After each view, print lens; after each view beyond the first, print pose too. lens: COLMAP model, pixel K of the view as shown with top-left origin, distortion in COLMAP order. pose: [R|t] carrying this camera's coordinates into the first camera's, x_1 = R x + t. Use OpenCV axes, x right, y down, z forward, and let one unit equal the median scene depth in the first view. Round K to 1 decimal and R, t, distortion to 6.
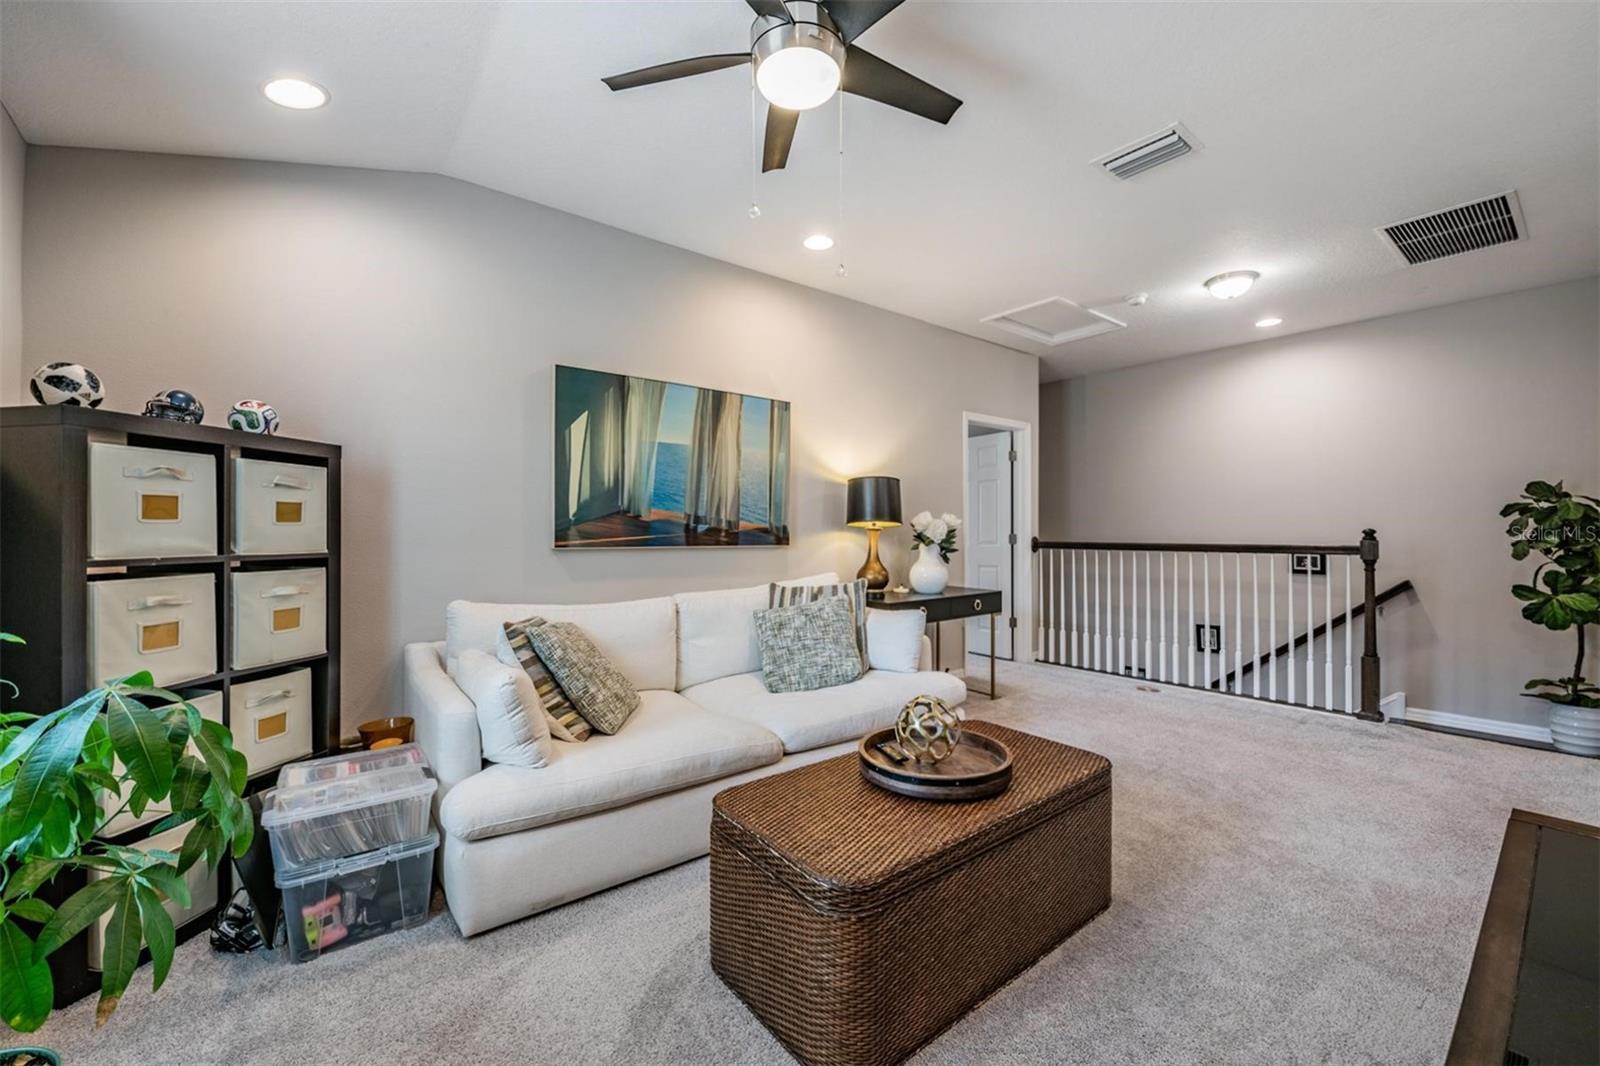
lens RADIAL K [[634.7, 0, 797.5], [0, 634.7, 524.7], [0, 0, 1]] dist [-0.007242, -0.001872]
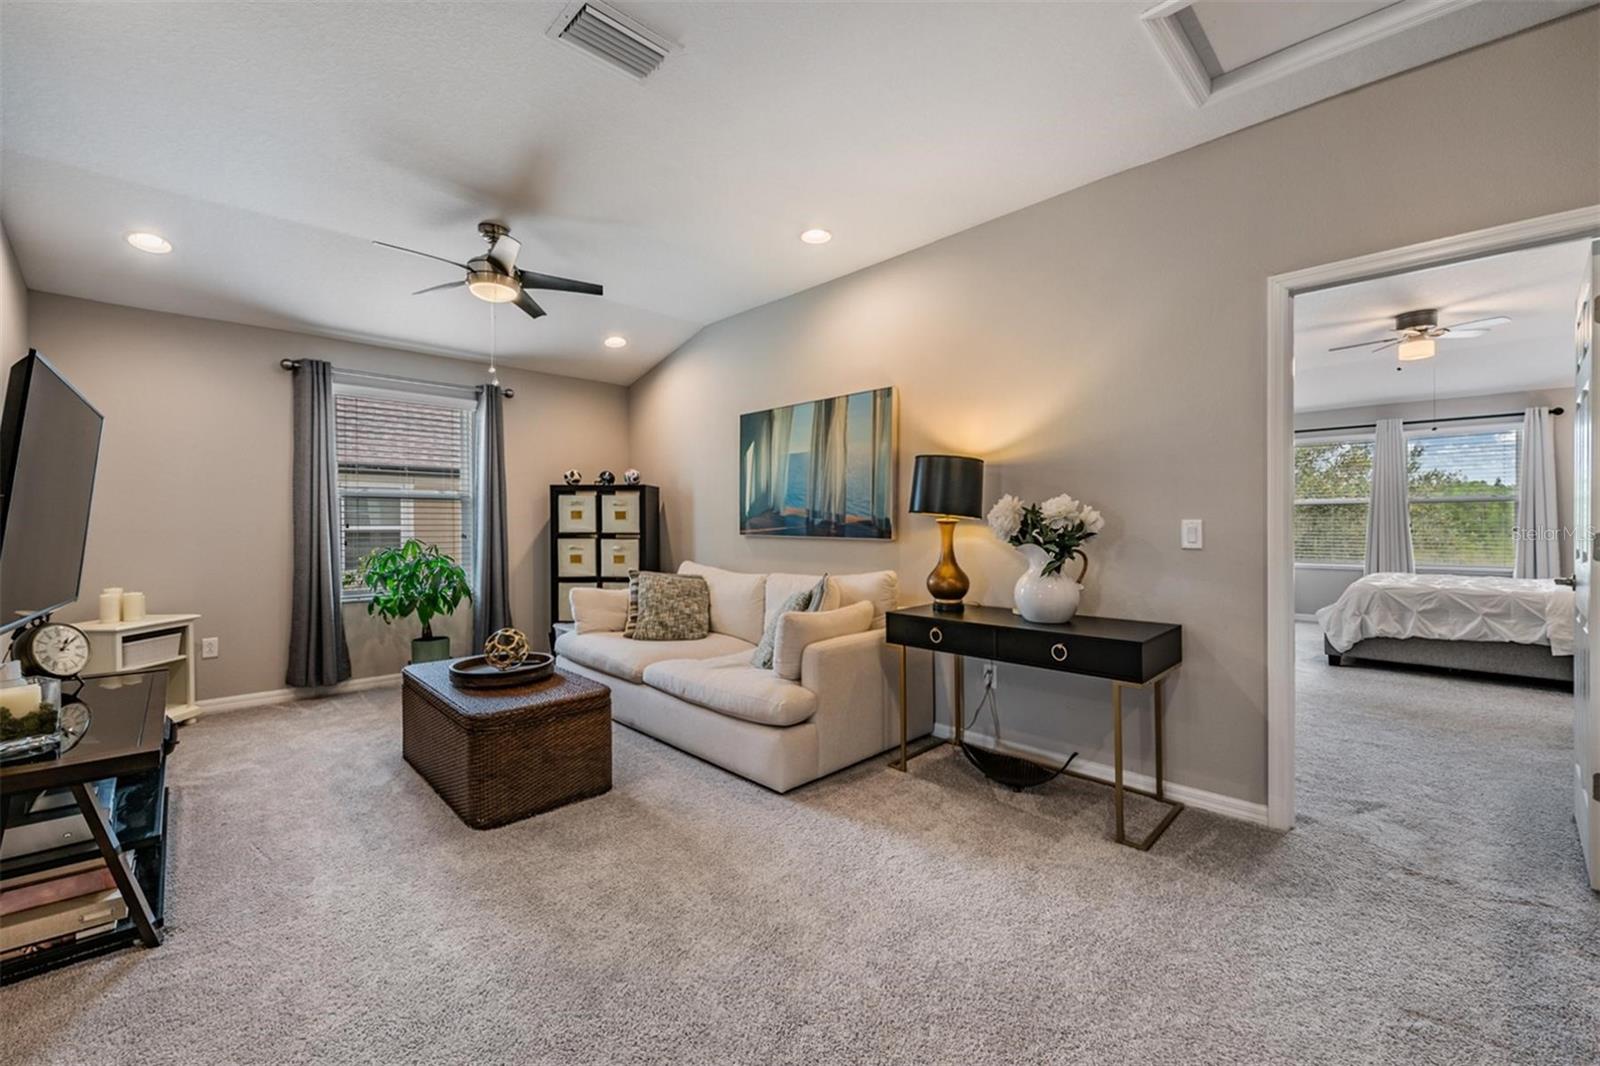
lens RADIAL K [[634.7, 0, 816.2], [0, 634.7, 518.6], [0, 0, 1]] dist [-0.007242, -0.001872]
pose [[0.125571, -0.008660, -0.992047, 1.025891], [0.006113, 0.999950, -0.007955, 0.009969], [0.992066, -0.005066, 0.125618, 0.872761]]
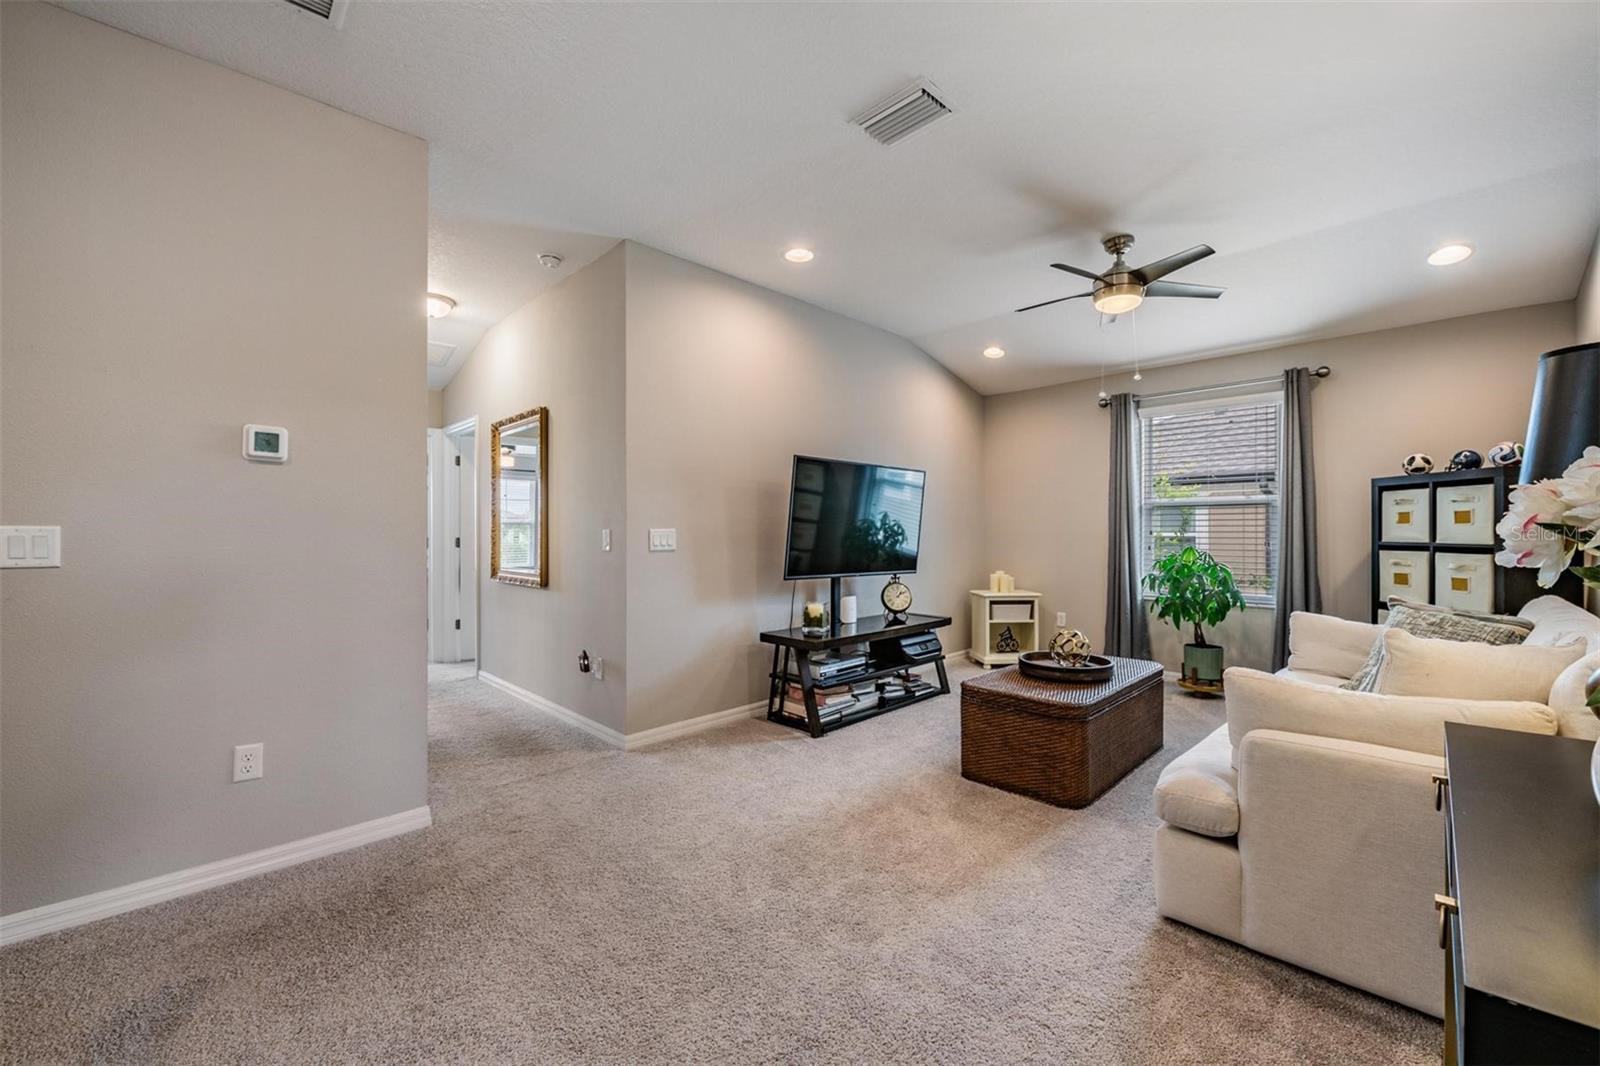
lens RADIAL K [[634.7, 0, 801.7], [0, 634.7, 534.4], [0, 0, 1]] dist [-0.007242, -0.001872]
pose [[-0.991925, 0.002332, -0.126802, 0.622672], [0.002527, 0.999996, -0.001382, 0.012902], [0.126798, -0.001691, -0.991927, 1.423686]]
